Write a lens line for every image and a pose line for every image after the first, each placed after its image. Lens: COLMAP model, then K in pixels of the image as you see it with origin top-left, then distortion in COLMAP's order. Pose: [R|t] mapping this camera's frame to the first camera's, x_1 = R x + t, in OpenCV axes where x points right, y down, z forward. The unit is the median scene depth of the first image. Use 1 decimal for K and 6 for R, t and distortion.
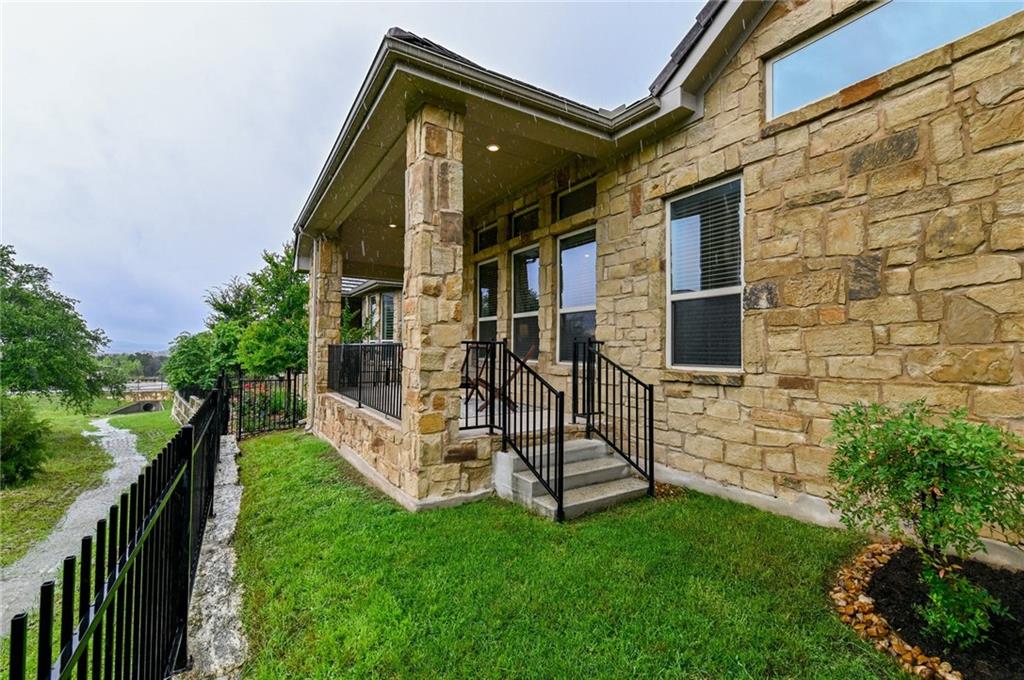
lens RADIAL K [[433.1, 0, 505.2], [0, 433.1, 333.0], [0, 0, 1]] dist [0.053815, -0.030194]
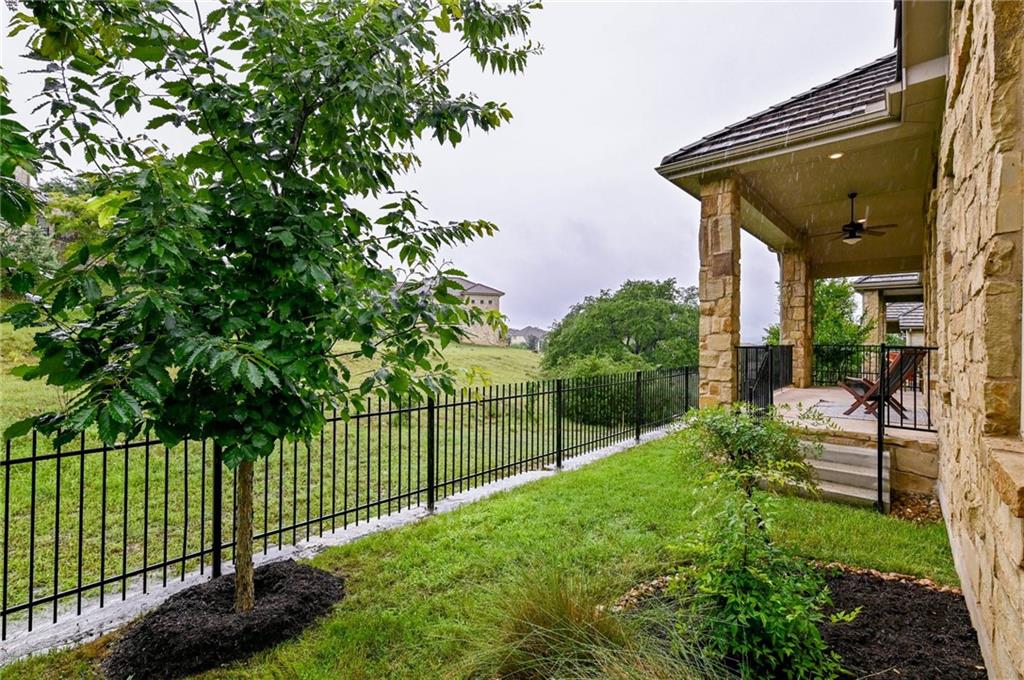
lens RADIAL K [[433.1, 0, 505.2], [0, 433.1, 333.0], [0, 0, 1]] dist [0.053815, -0.030194]
pose [[0.278850, -0.015661, -0.960207, 1.026294], [0.026503, 0.999612, -0.008607, -0.031187], [0.959969, -0.023048, 0.279157, -0.051581]]
